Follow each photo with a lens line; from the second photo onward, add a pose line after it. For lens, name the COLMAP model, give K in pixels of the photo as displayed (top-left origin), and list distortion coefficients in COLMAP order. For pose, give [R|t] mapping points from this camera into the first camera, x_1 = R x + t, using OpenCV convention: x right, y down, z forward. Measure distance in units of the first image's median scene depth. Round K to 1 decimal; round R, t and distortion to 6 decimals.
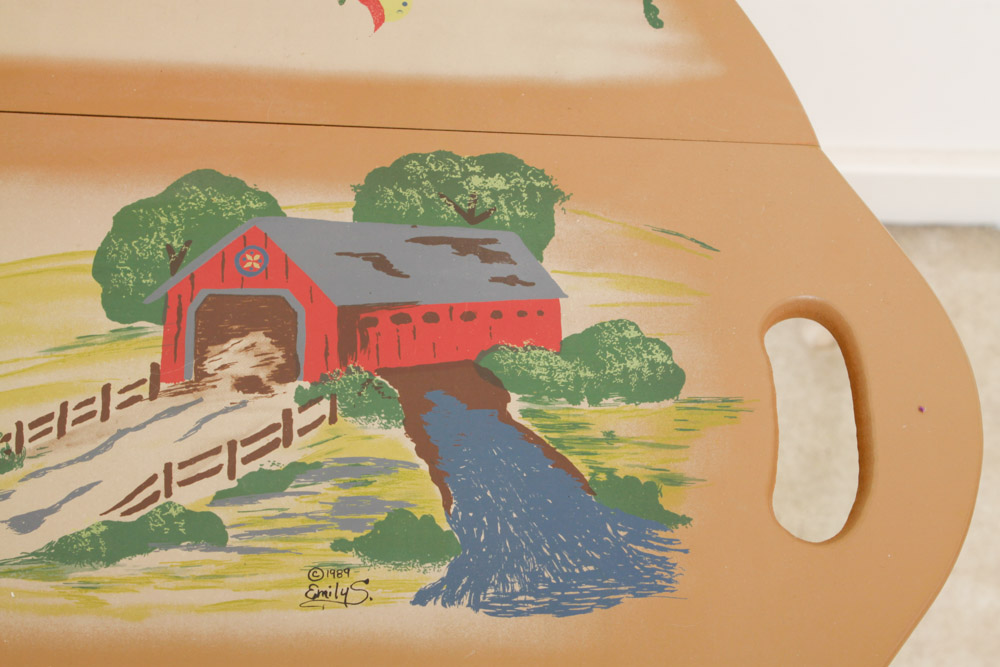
lens RADIAL K [[1888.5, 0, 491.9], [0, 1888.5, 332.6], [0, 0, 1]] dist [0.023934, 0.000000]
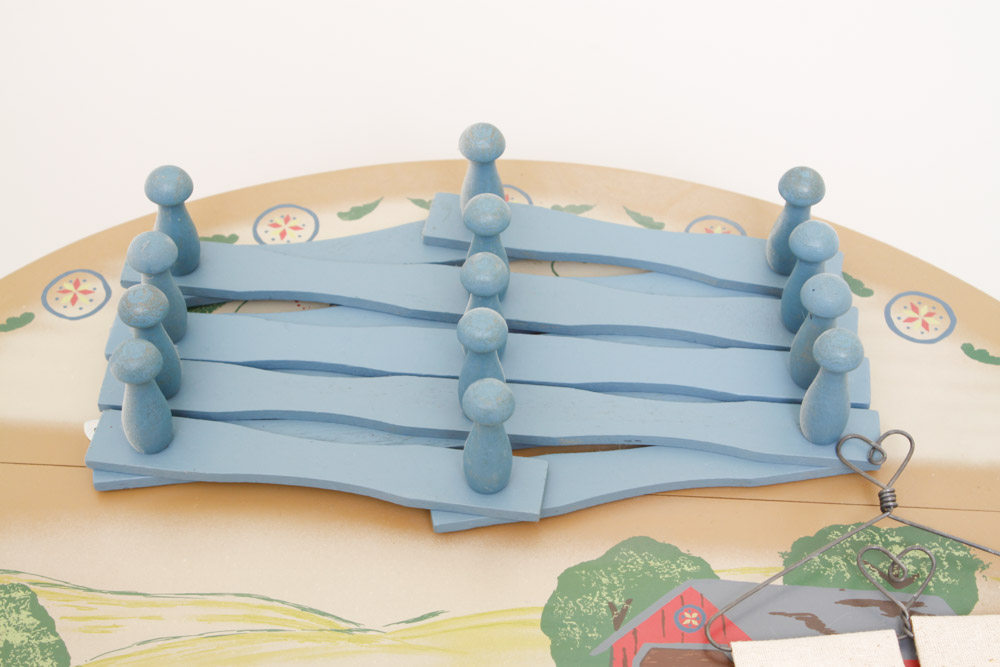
lens RADIAL K [[1888.5, 0, 494.6], [0, 1888.5, 337.2], [0, 0, 1]] dist [0.023934, 0.000000]
pose [[0.997127, -0.002757, -0.075696, -0.156651], [-0.020671, 0.951498, -0.306958, 0.139220], [0.072871, 0.307641, 0.948708, -0.054212]]
